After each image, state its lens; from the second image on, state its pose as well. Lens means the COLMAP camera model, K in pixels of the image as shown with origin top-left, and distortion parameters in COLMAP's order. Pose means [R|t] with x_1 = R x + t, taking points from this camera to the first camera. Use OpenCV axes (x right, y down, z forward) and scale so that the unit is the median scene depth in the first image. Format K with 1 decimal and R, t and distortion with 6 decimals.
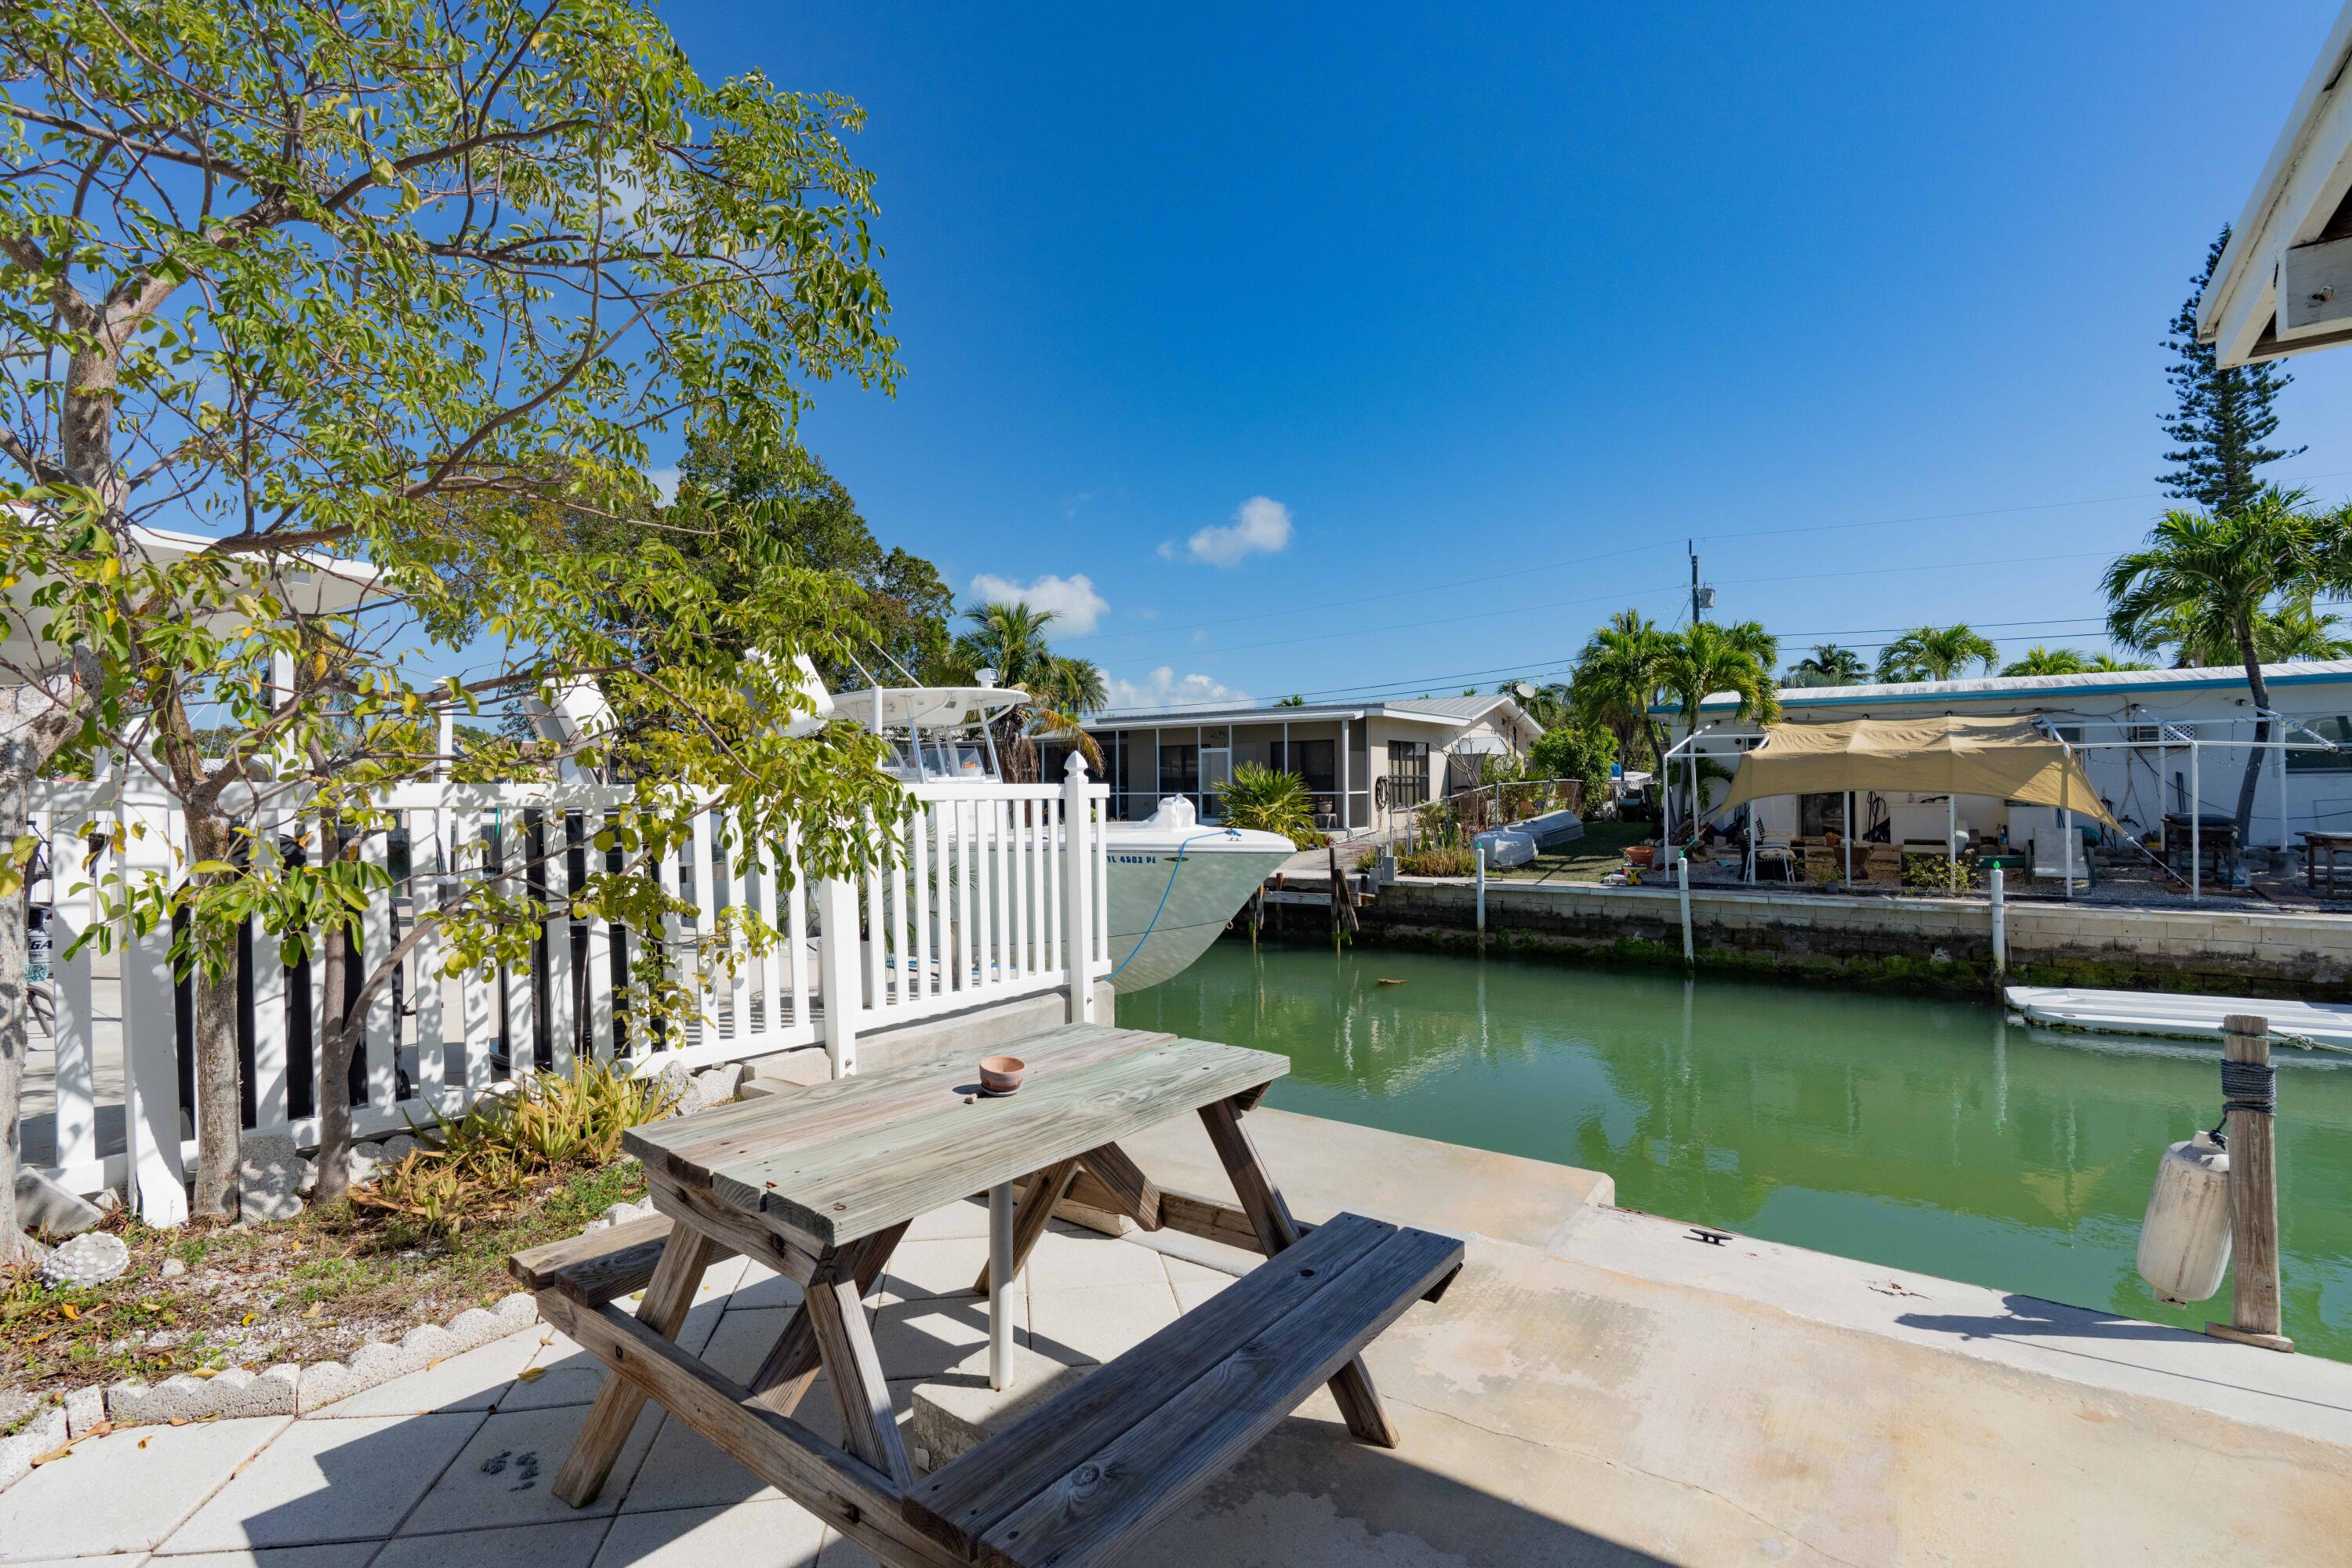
lens RADIAL K [[1057.1, 0, 1184.1], [0, 1057.1, 783.9], [0, 0, 1]] dist [-0.001753, 0.001146]
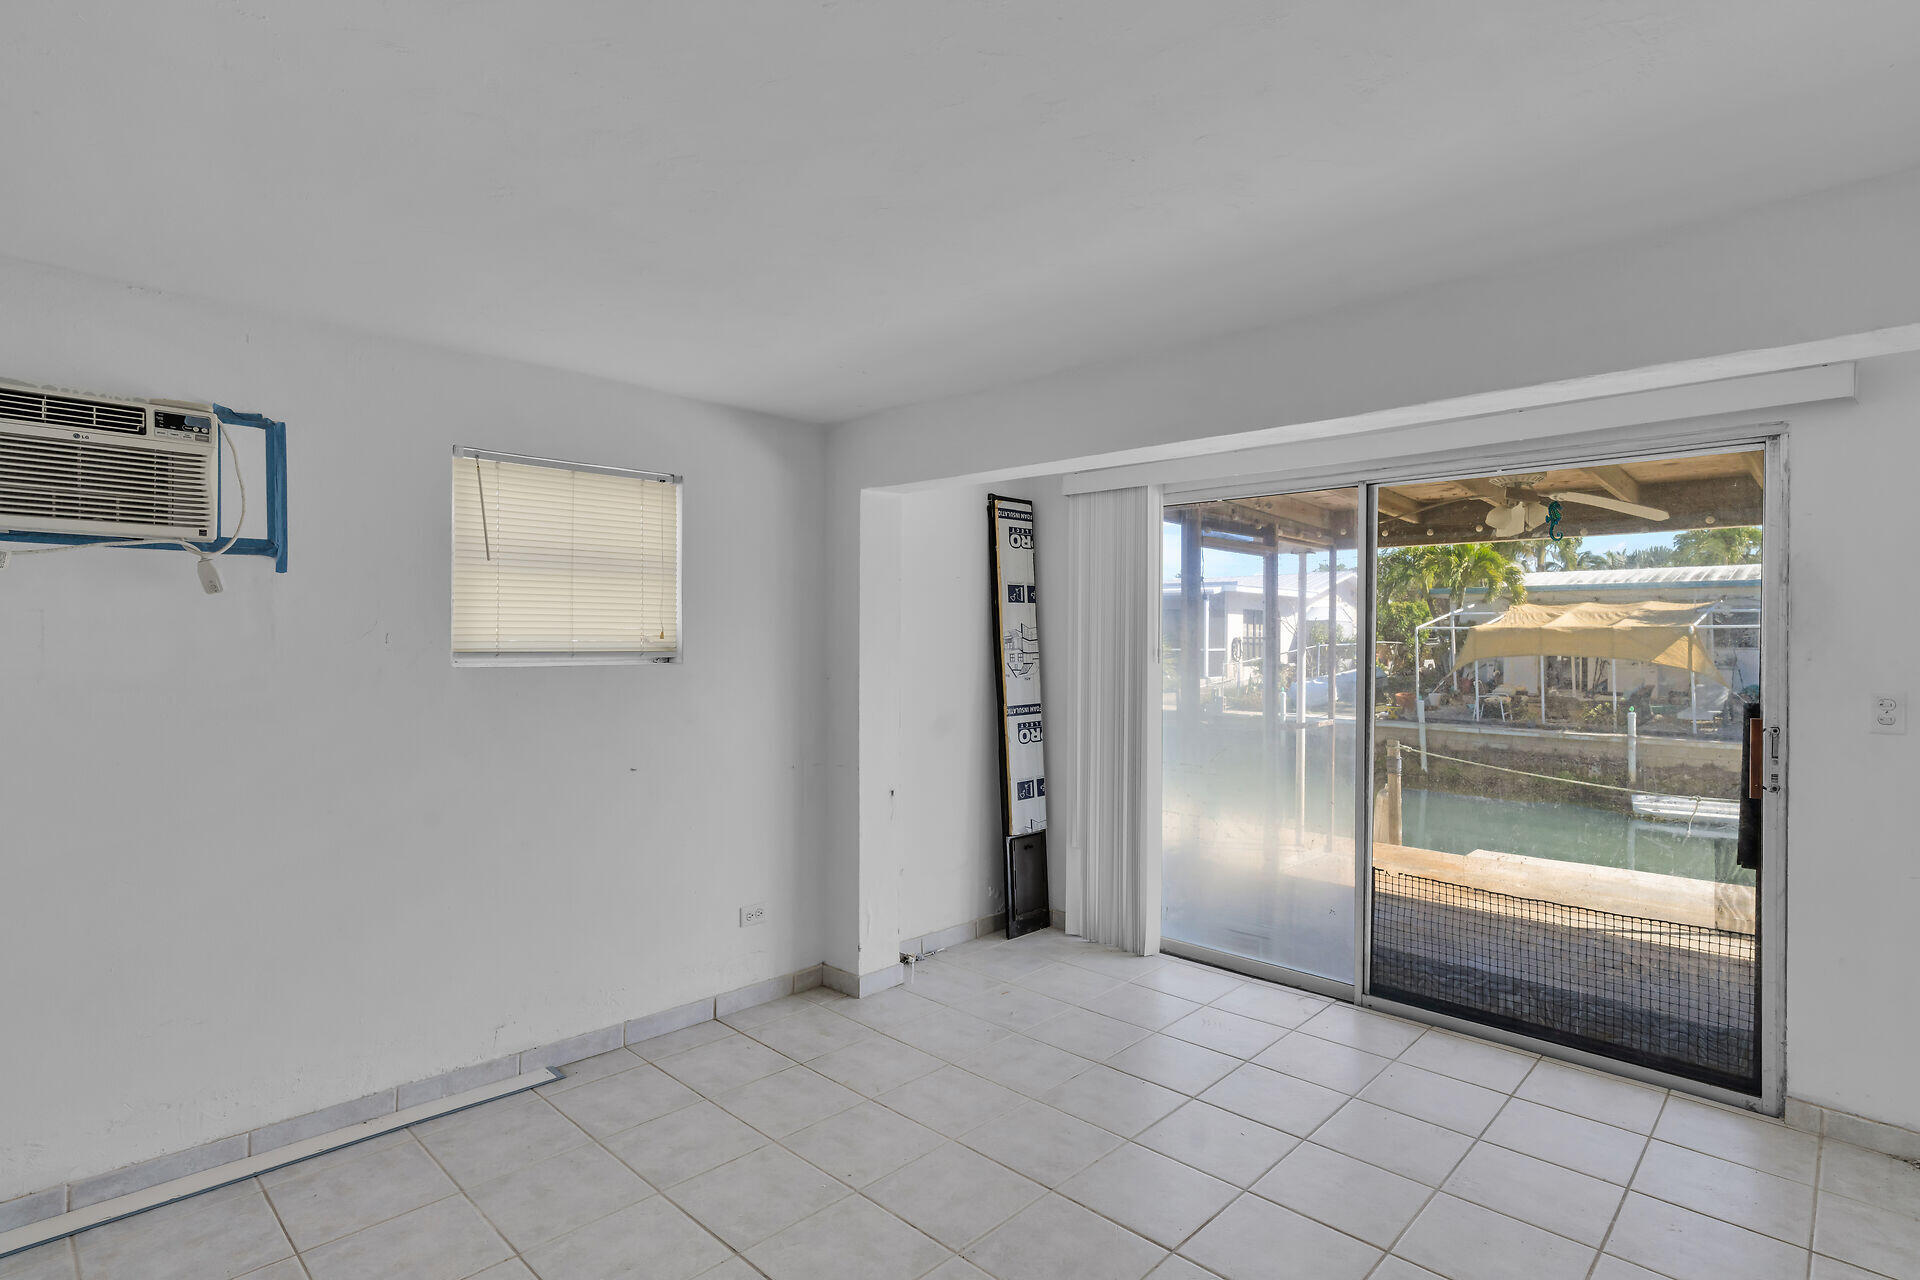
lens RADIAL K [[965.9, 0, 958.8], [0, 965.9, 636.6], [0, 0, 1]] dist [0.011038, -0.000096]
pose [[0.988005, 0.014412, -0.153745, 0.054099], [-0.014224, 0.999896, 0.002324, -0.010098], [0.153763, -0.000109, 0.988108, -0.380358]]
